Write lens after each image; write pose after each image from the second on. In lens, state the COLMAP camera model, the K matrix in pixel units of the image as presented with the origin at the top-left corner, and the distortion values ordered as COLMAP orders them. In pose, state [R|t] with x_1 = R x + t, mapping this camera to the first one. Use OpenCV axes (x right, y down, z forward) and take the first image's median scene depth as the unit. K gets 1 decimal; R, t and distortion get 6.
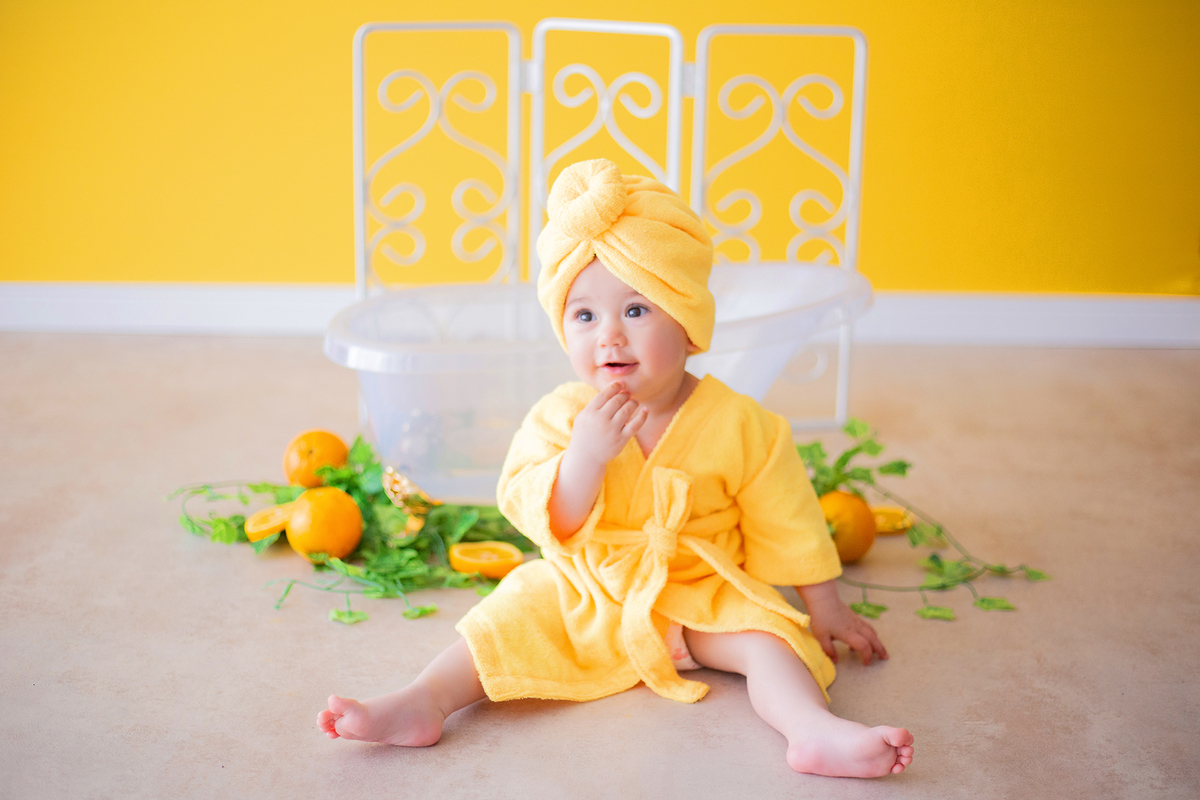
lens RADIAL K [[1743.5, 0, 600.0], [0, 1743.5, 400.0], [0, 0, 1]] dist [-0.119045, -0.037417]
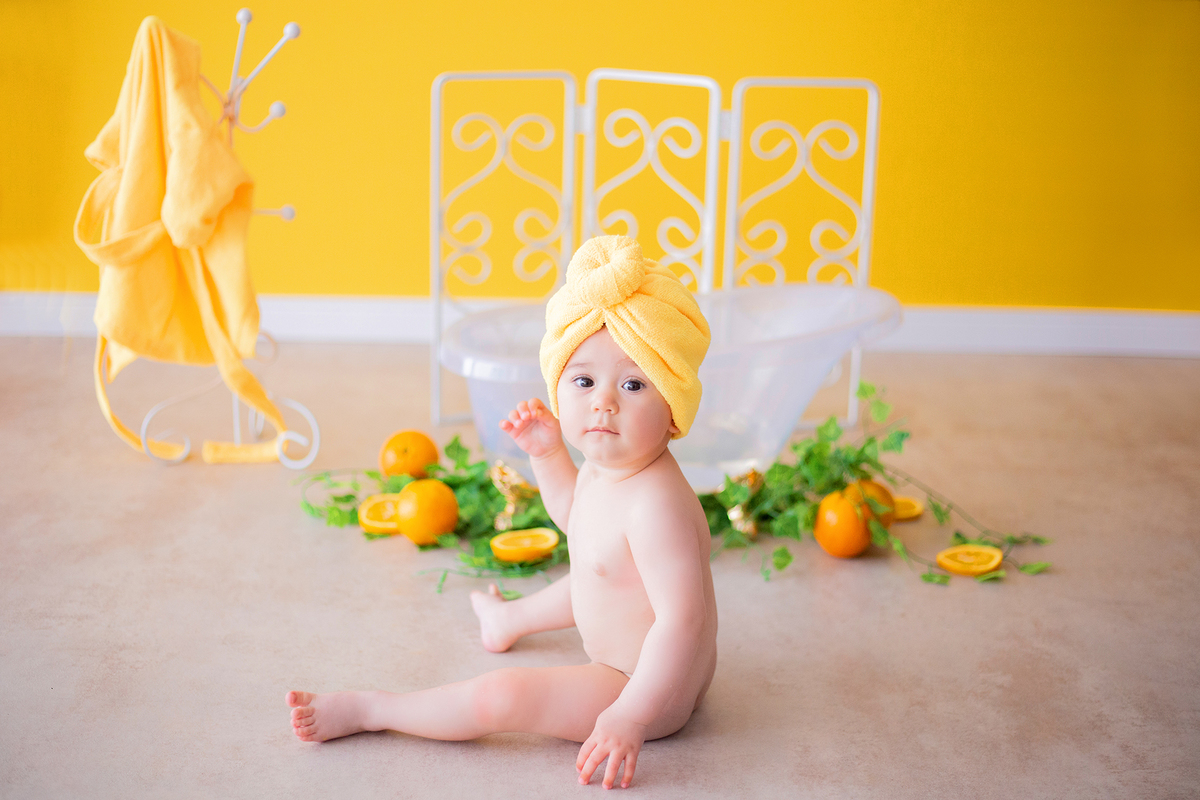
lens RADIAL K [[1695.4, 0, 600.0], [0, 1695.4, 400.0], [0, 0, 1]] dist [-0.136816, 0.047770]
pose [[0.999856, 0.002739, 0.016760, -0.049275], [-0.002830, 0.999981, 0.005396, -0.008144], [-0.016745, -0.005442, 0.999845, -0.115515]]
